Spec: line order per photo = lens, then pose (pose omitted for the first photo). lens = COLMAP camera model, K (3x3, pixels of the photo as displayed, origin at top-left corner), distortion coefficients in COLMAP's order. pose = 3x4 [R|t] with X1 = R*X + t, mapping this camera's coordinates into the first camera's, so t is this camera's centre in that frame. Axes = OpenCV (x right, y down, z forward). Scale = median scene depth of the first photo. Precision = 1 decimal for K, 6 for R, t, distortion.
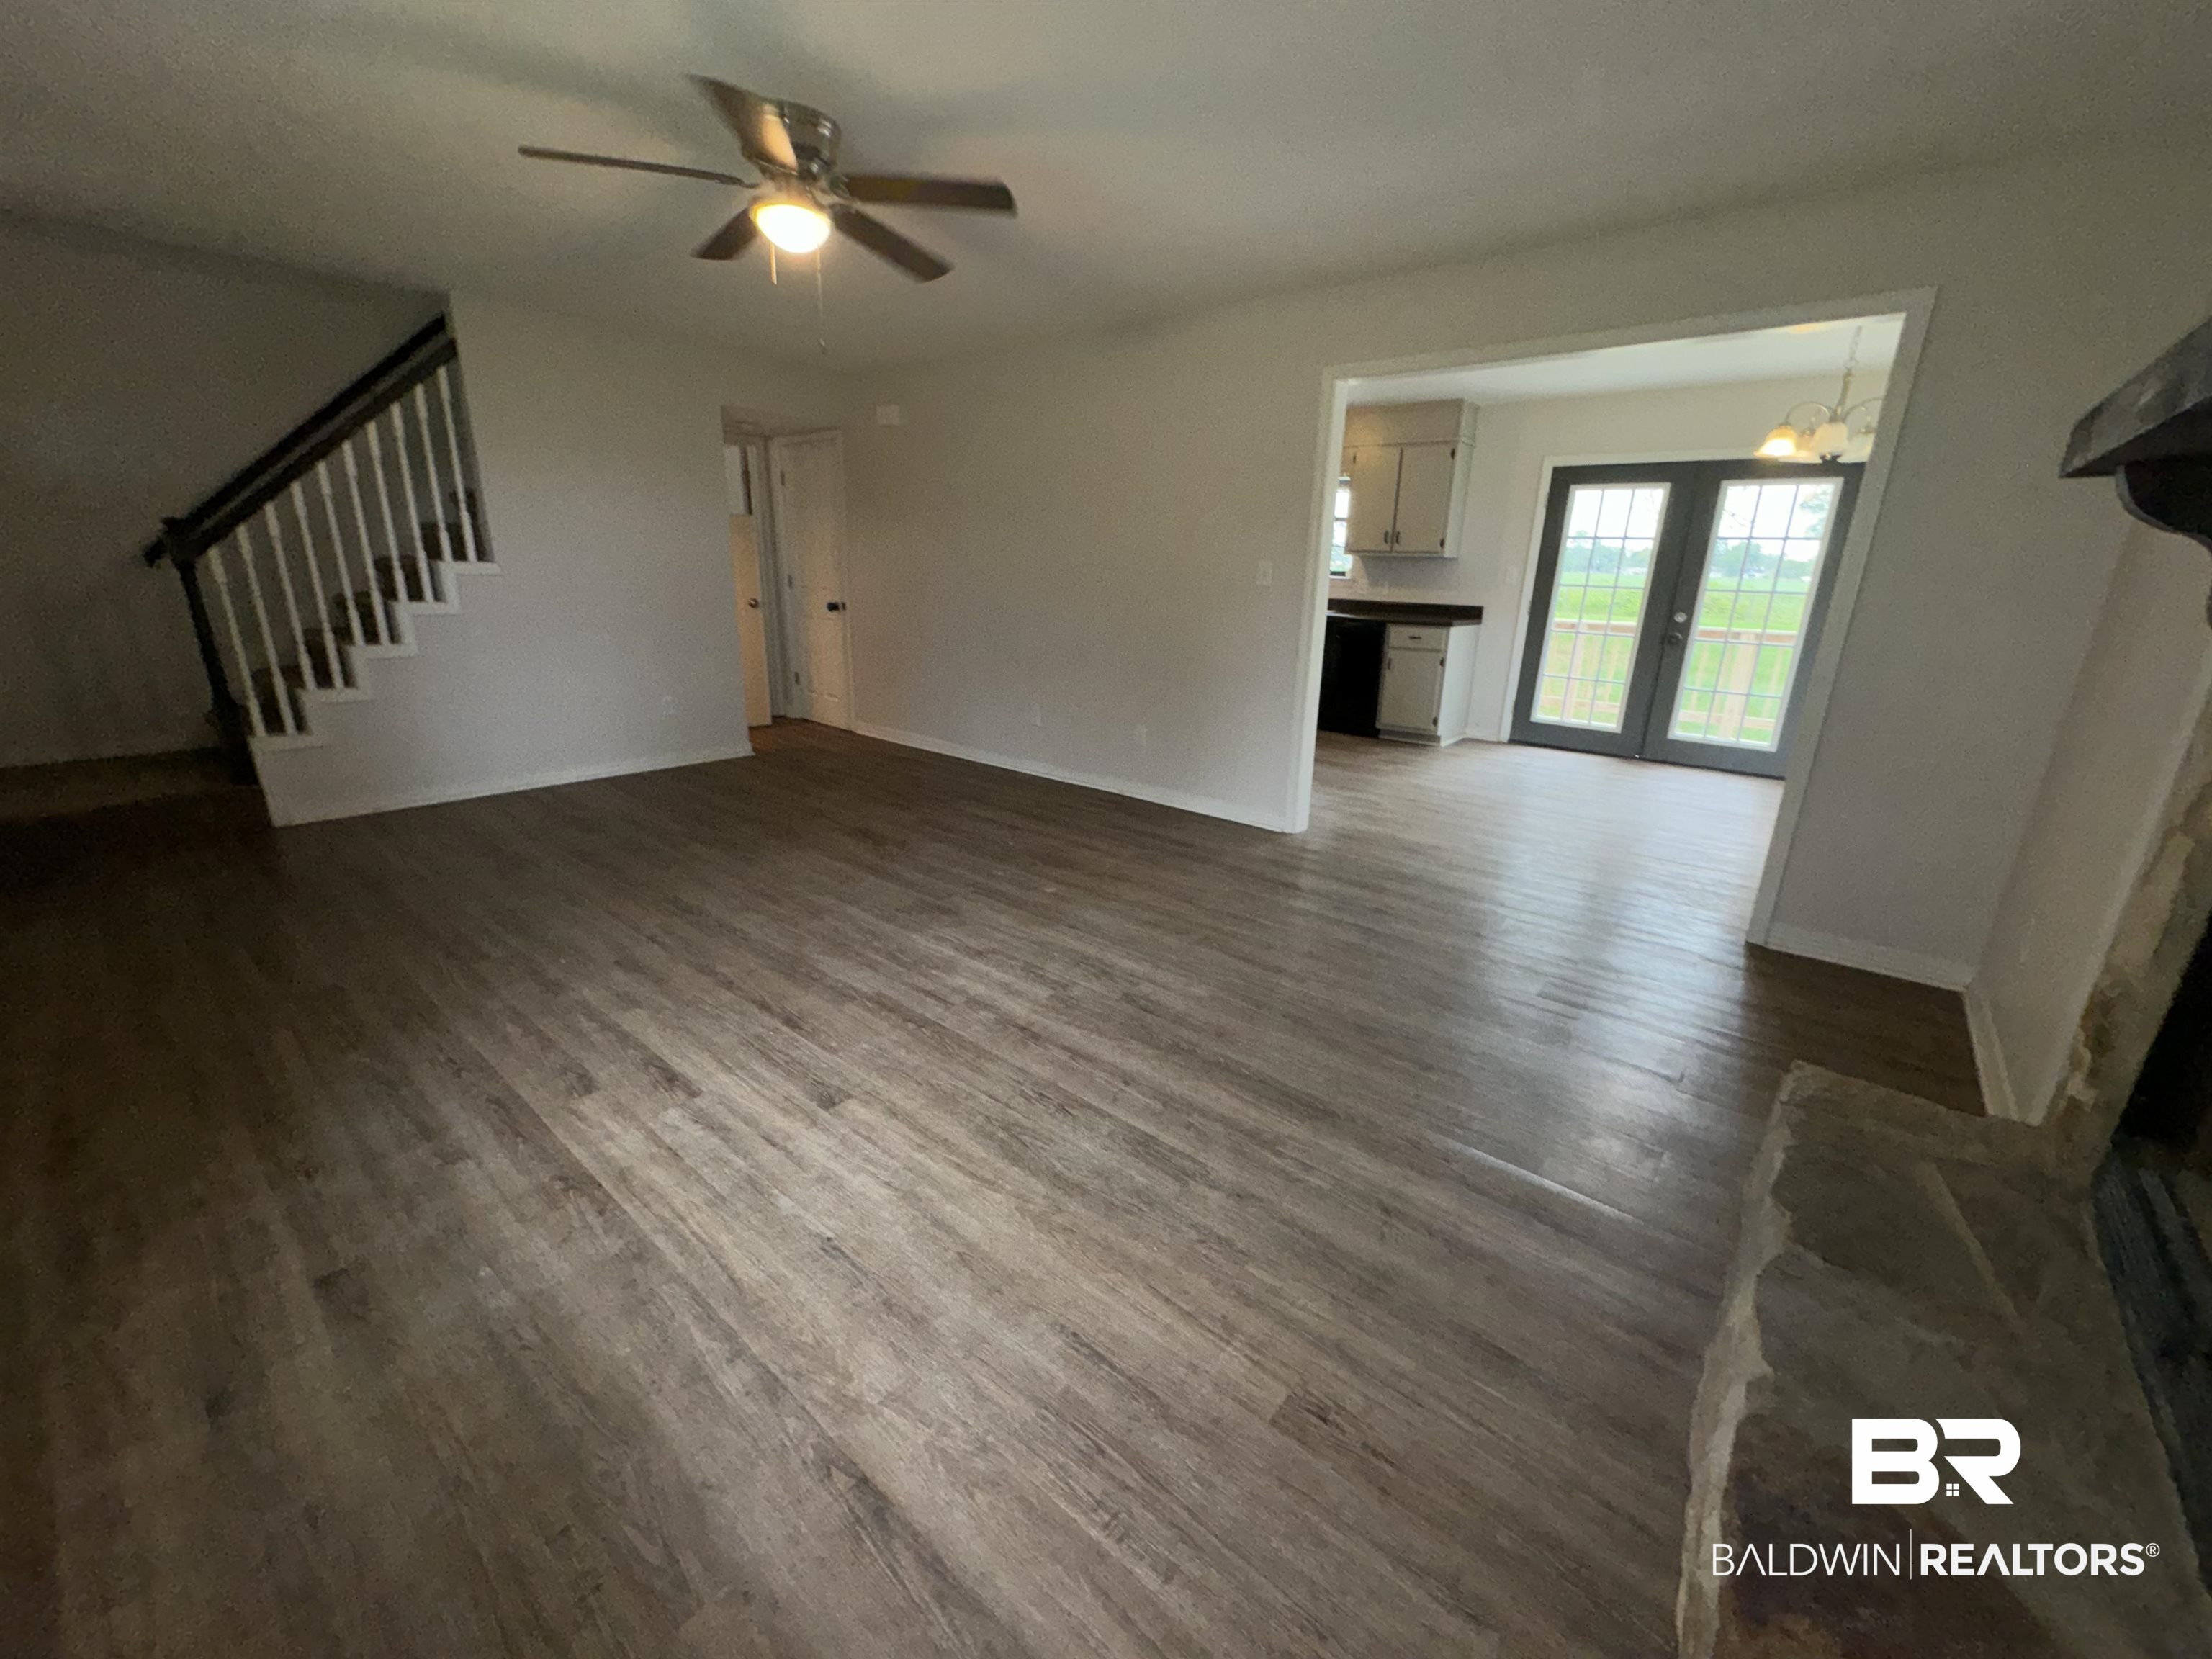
lens RADIAL K [[895.3, 0, 1105.5], [0, 895.3, 831.6], [0, 0, 1]] dist [-0.005538, 0.000506]
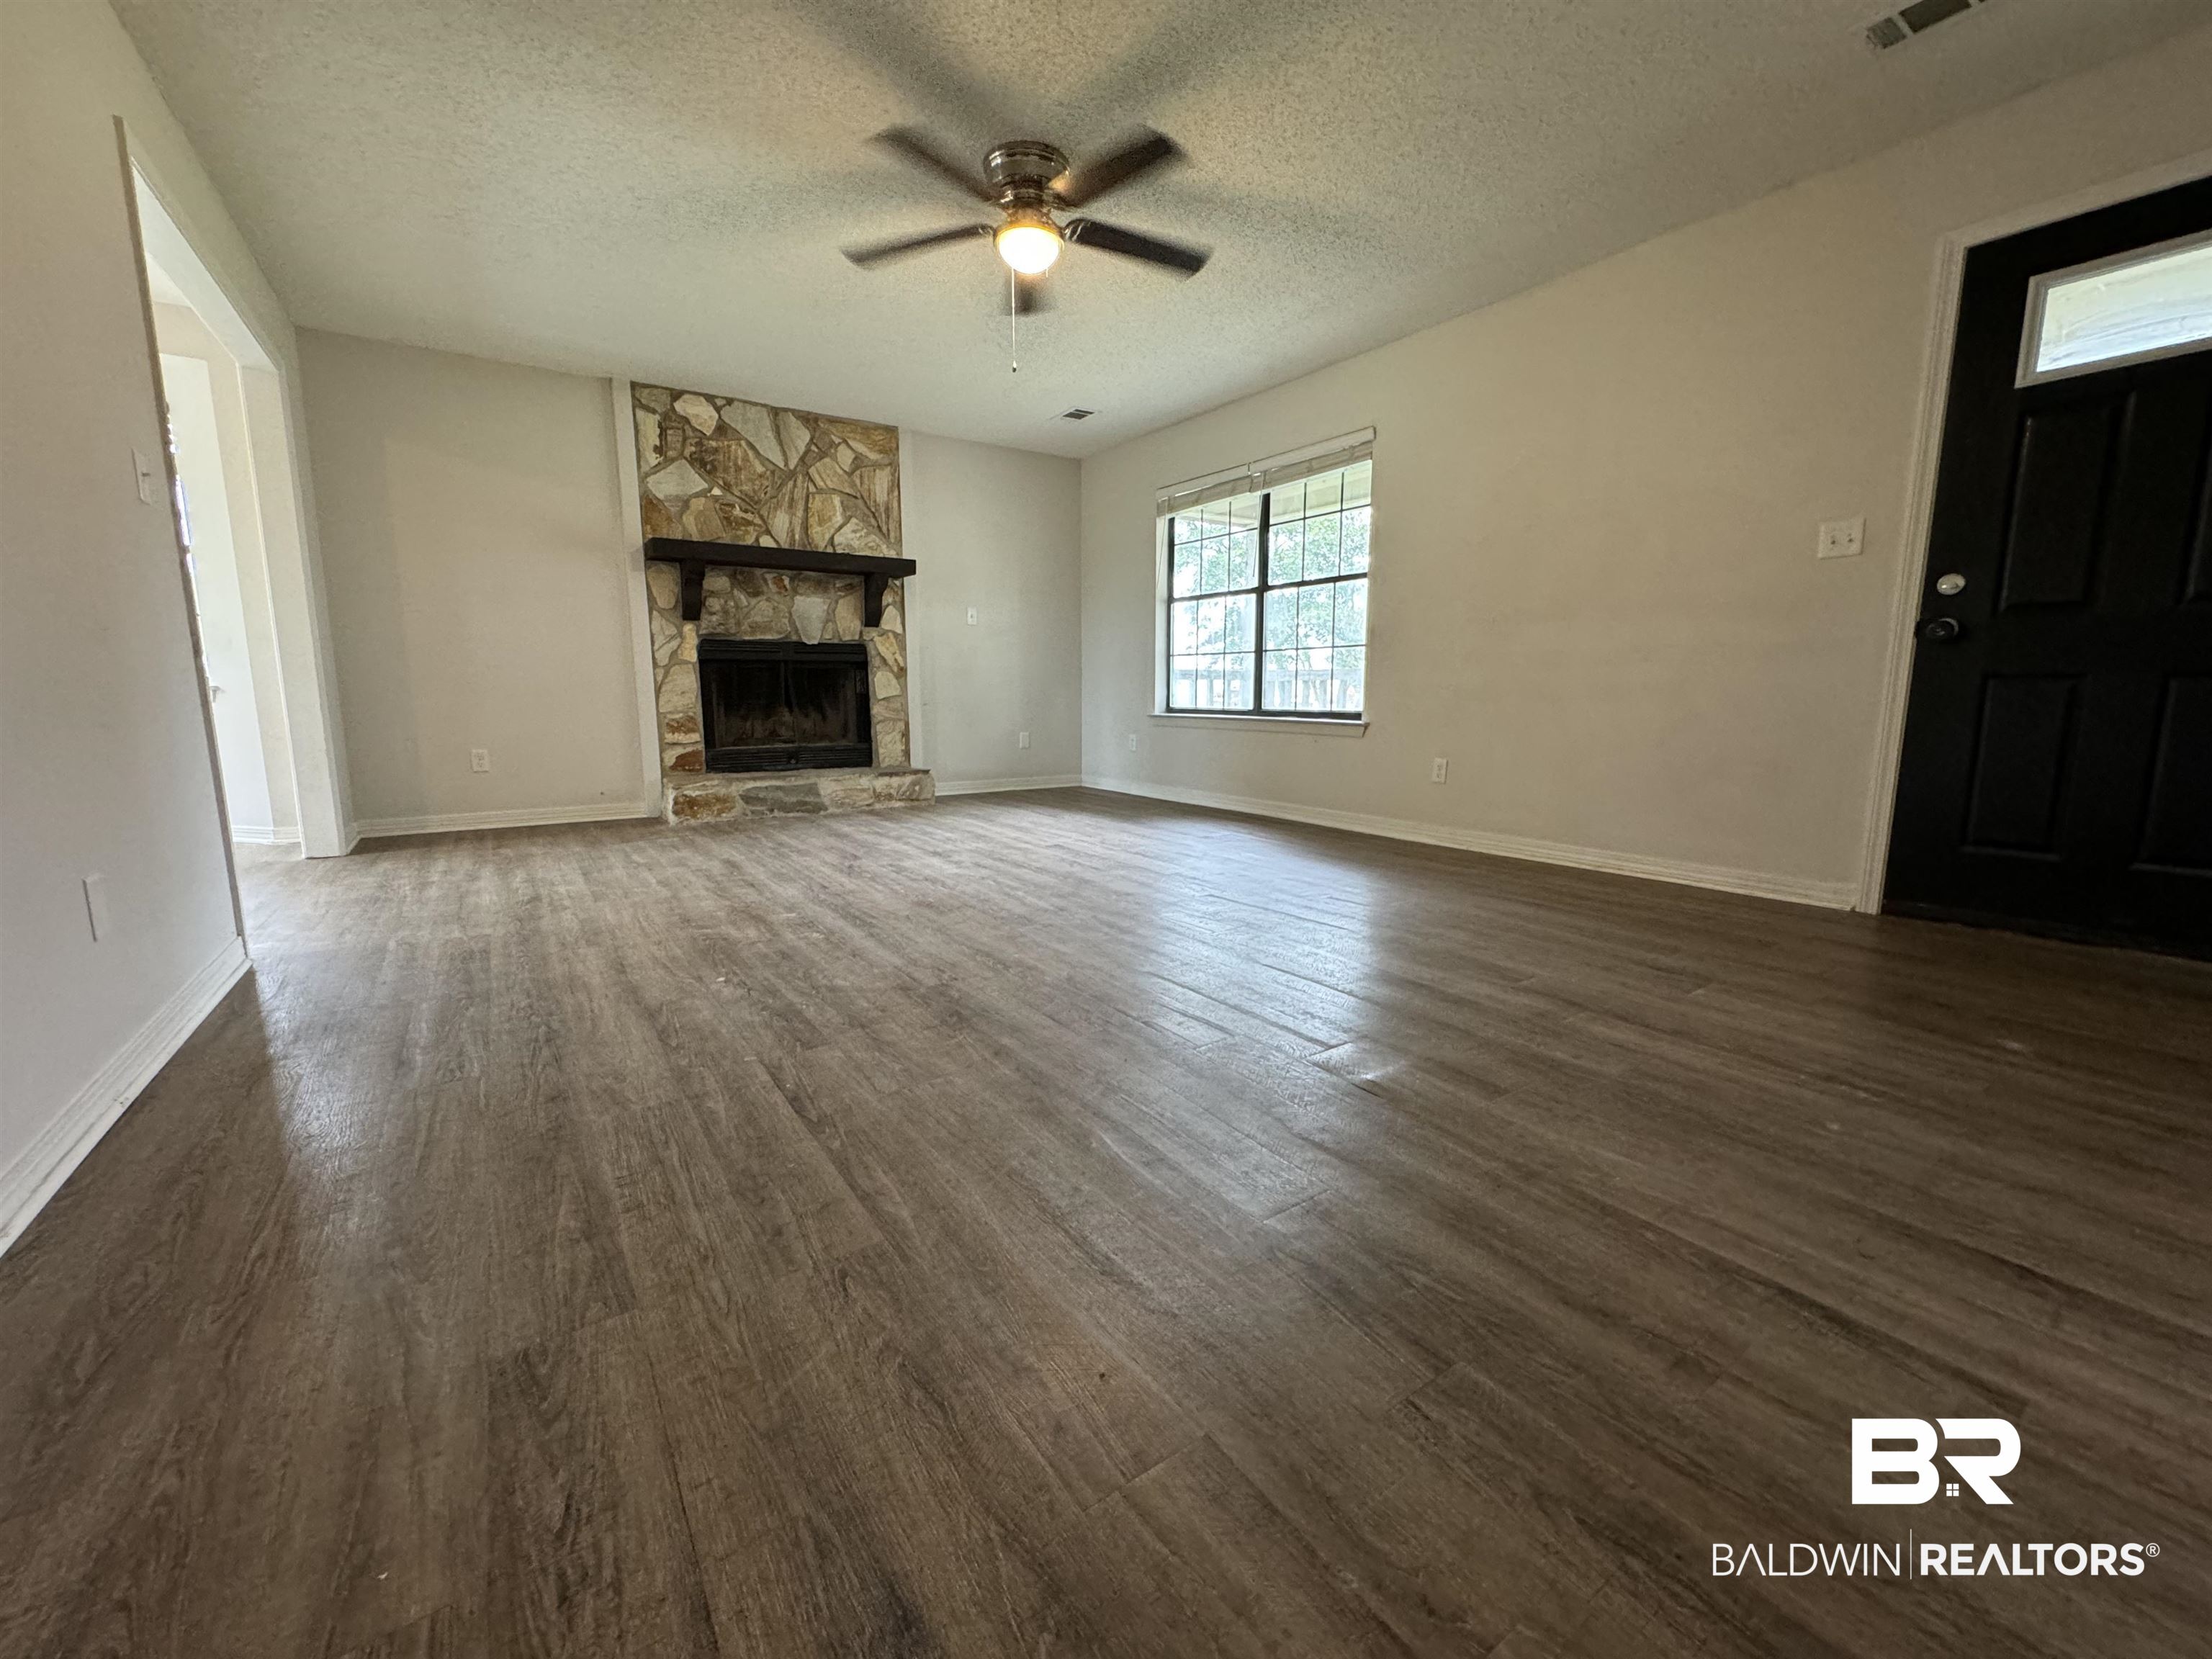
lens RADIAL K [[895.3, 0, 1111.0], [0, 895.3, 822.1], [0, 0, 1]] dist [-0.005538, 0.000506]
pose [[-0.969480, -0.061667, 0.237290, -0.831431], [0.047416, 0.902418, 0.428245, -0.541303], [-0.240543, 0.426426, -0.871952, 2.459615]]
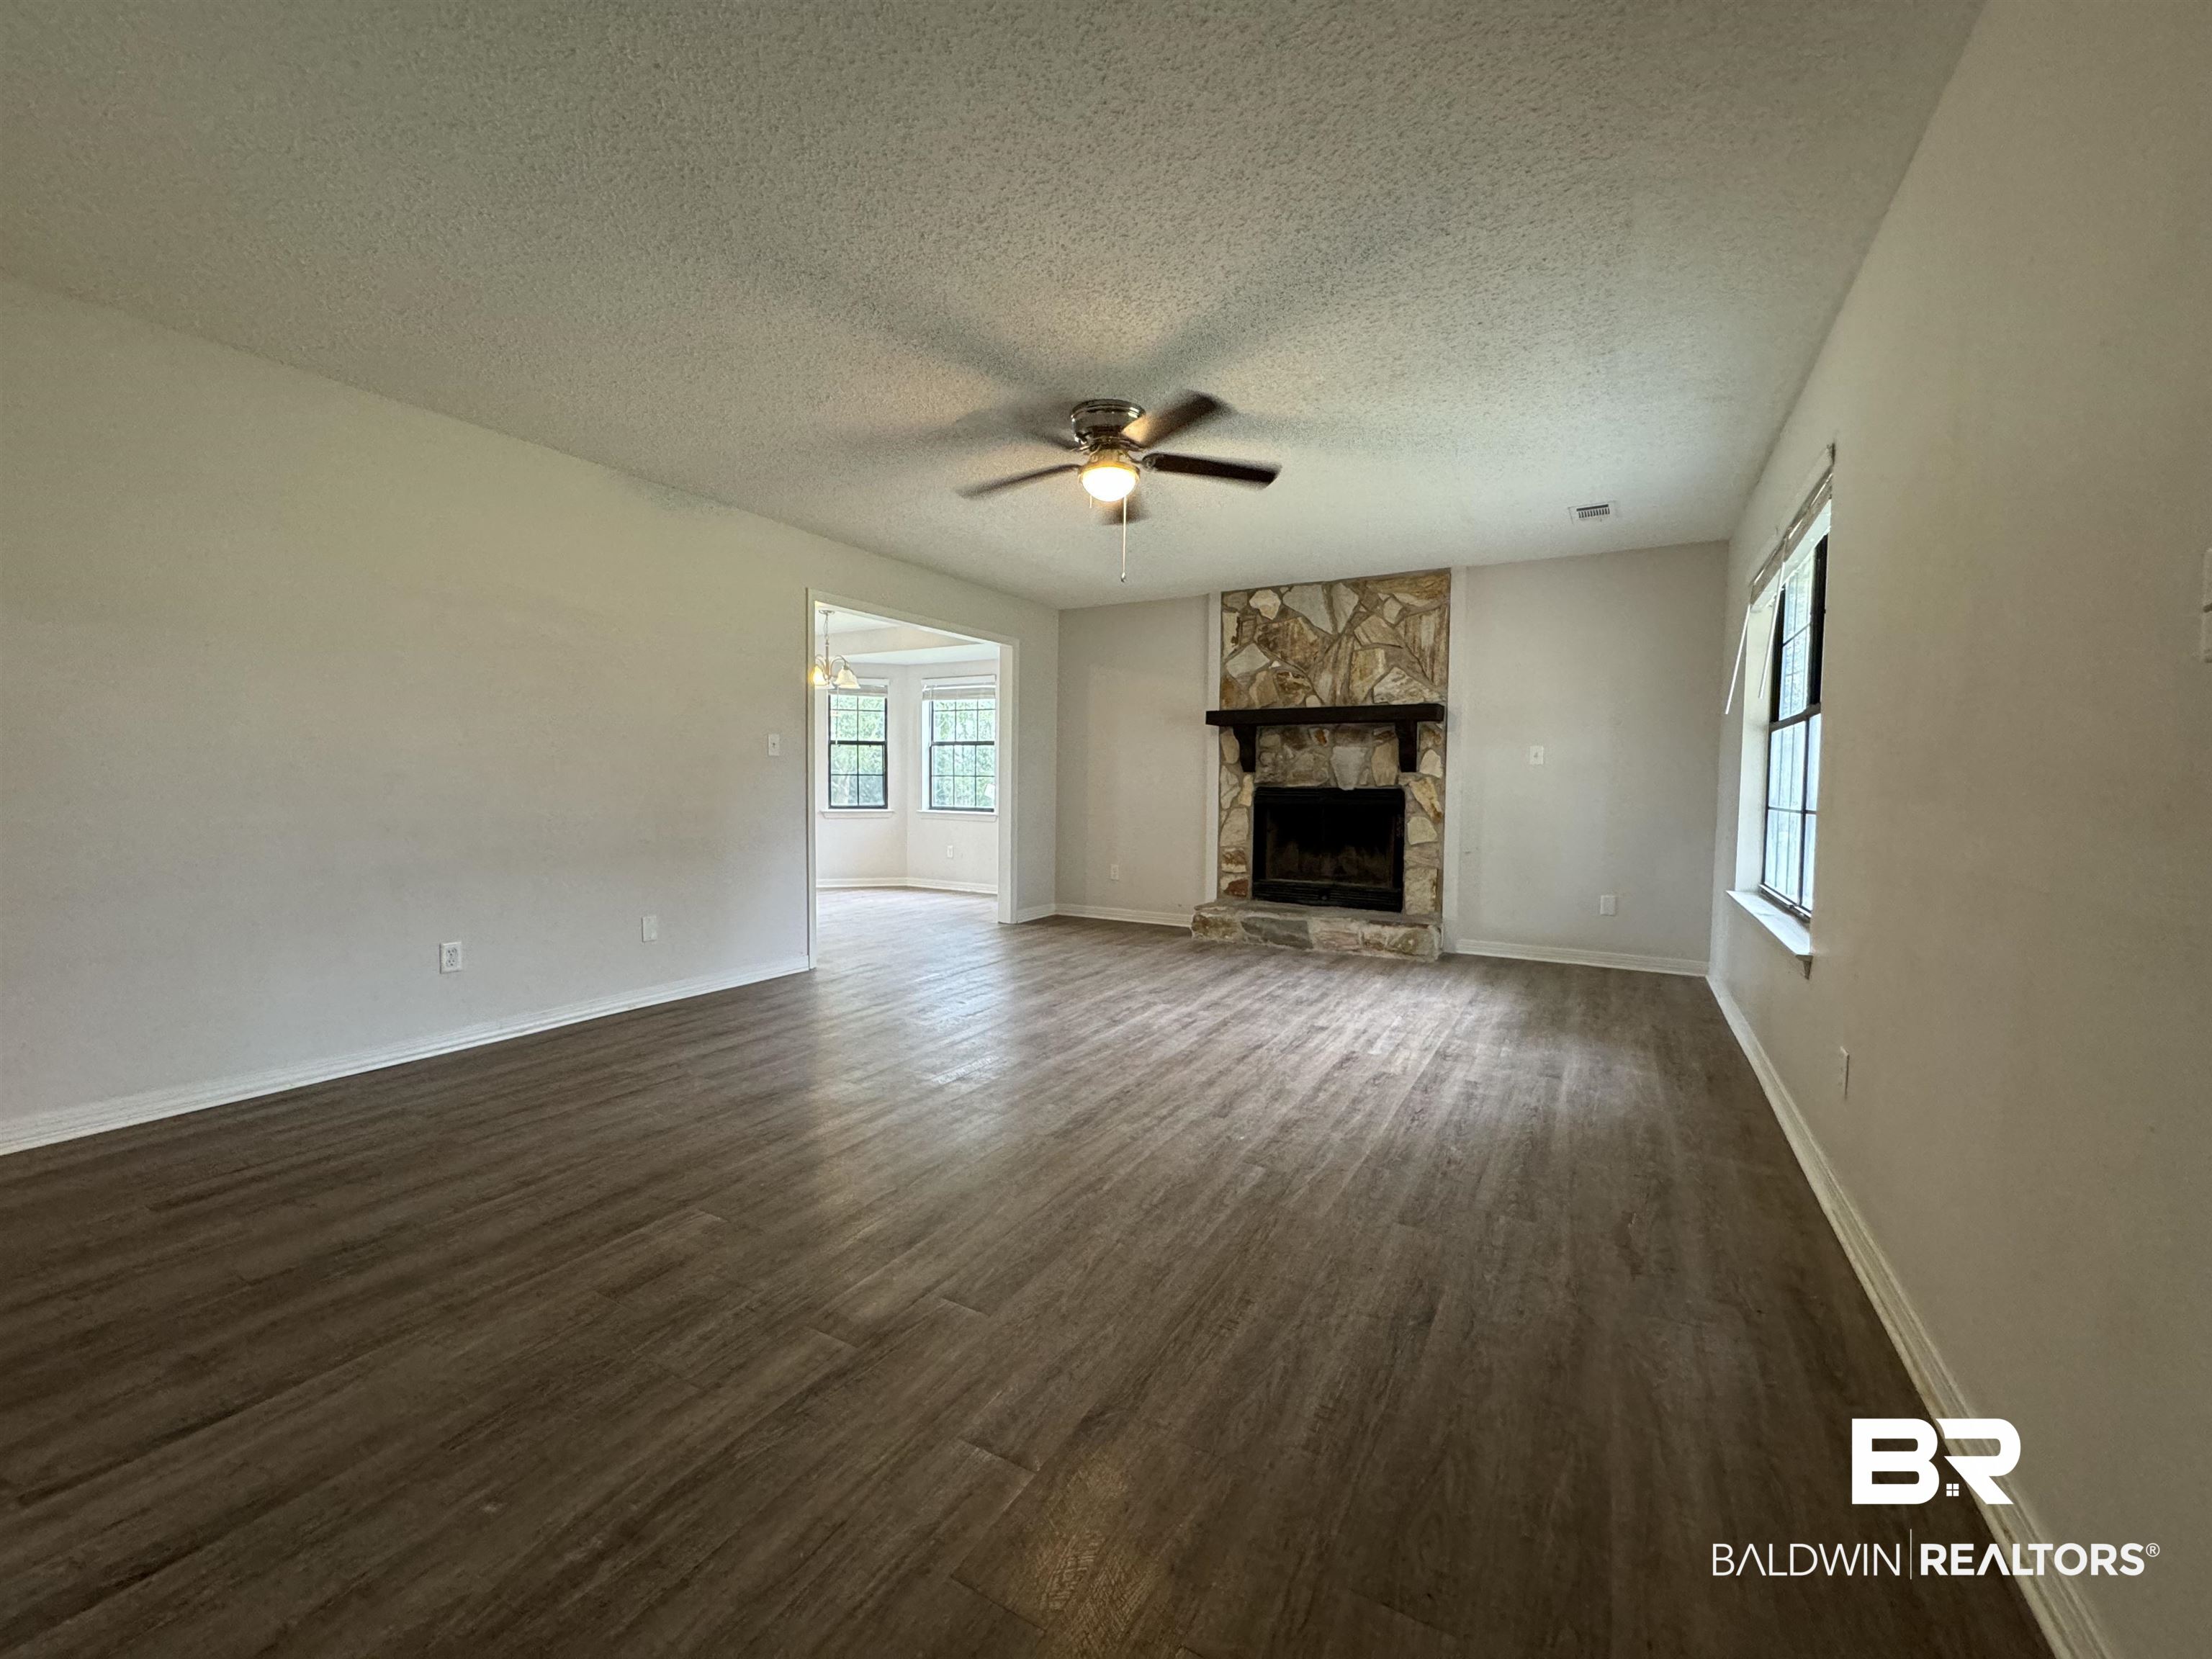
lens RADIAL K [[895.3, 0, 1111.5], [0, 895.3, 822.4], [0, 0, 1]] dist [-0.005538, 0.000506]
pose [[-0.196289, -0.069519, 0.978079, -1.795268], [0.272726, 0.954254, 0.122558, -0.390750], [-0.941855, 0.290804, -0.168350, 1.454220]]
